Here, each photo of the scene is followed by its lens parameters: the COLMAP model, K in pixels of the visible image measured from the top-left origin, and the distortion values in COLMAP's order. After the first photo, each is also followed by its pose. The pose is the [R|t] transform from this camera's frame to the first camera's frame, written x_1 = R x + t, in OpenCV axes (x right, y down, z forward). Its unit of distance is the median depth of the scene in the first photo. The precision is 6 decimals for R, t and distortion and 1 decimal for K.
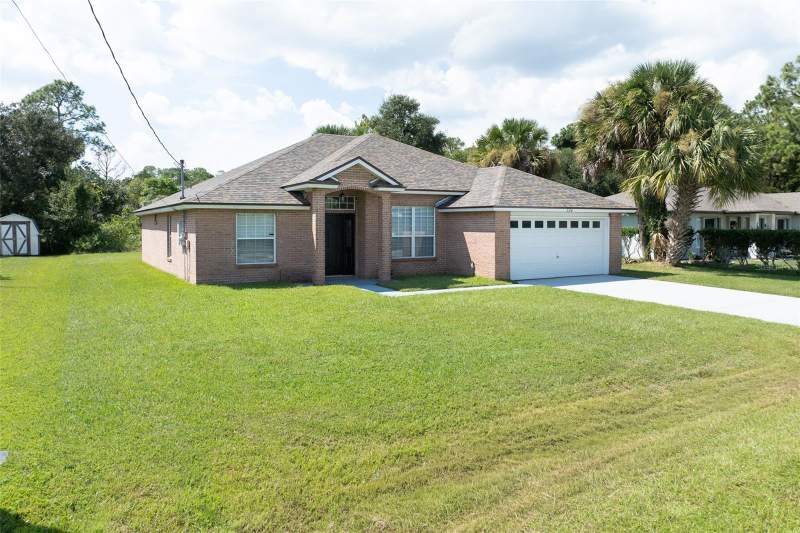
lens RADIAL K [[566.6, 0, 387.2], [0, 566.6, 247.5], [0, 0, 1]] dist [-0.007688, -0.002458]
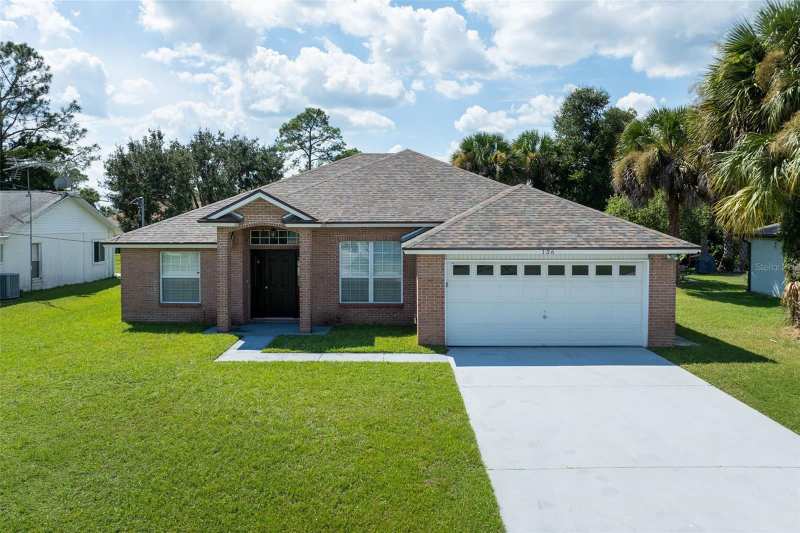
lens RADIAL K [[559.8, 0, 397.6], [0, 559.8, 253.5], [0, 0, 1]] dist [-0.043894, 0.027013]
pose [[0.857172, 0.027570, -0.514291, 0.451376], [-0.020704, 0.999604, 0.019080, -0.064227], [0.514613, -0.005707, 0.857403, 0.286713]]
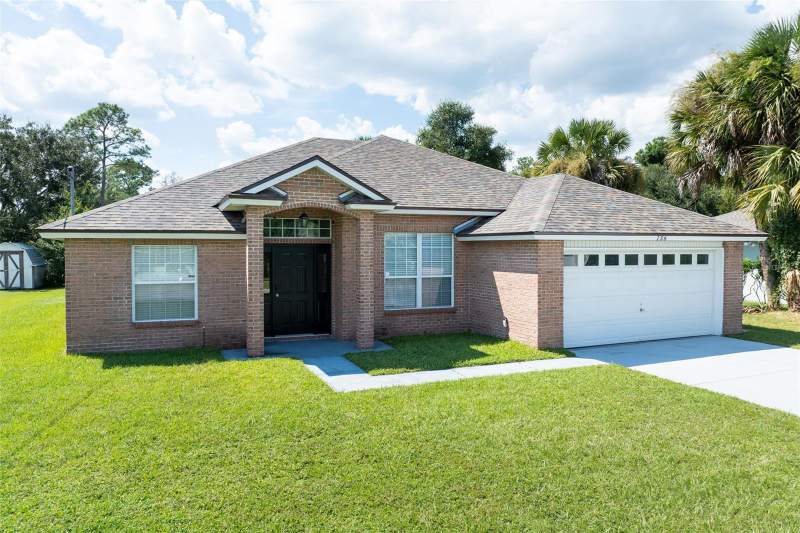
lens RADIAL K [[563.3, 0, 393.0], [0, 563.3, 267.9], [0, 0, 1]] dist [-0.022650, -0.000480]
pose [[0.991989, 0.003304, -0.126280, 0.090029], [-0.004255, 0.999965, -0.007262, -0.023224], [0.126252, 0.007742, 0.991968, 0.295929]]
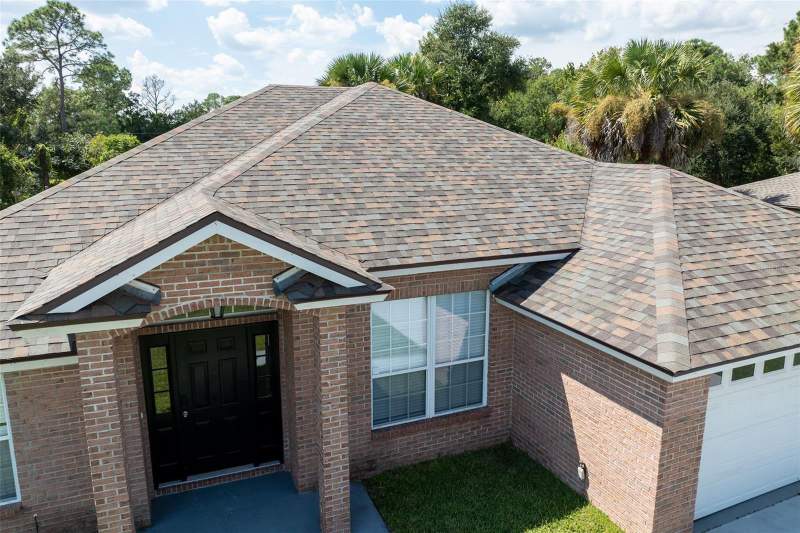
lens RADIAL K [[559.8, 0, 397.6], [0, 559.8, 253.5], [0, 0, 1]] dist [-0.043894, 0.027013]
pose [[0.992757, 0.021209, -0.118250, 0.060926], [-0.003103, 0.988492, 0.151241, -0.143413], [0.120097, -0.149779, 0.981399, 0.562385]]
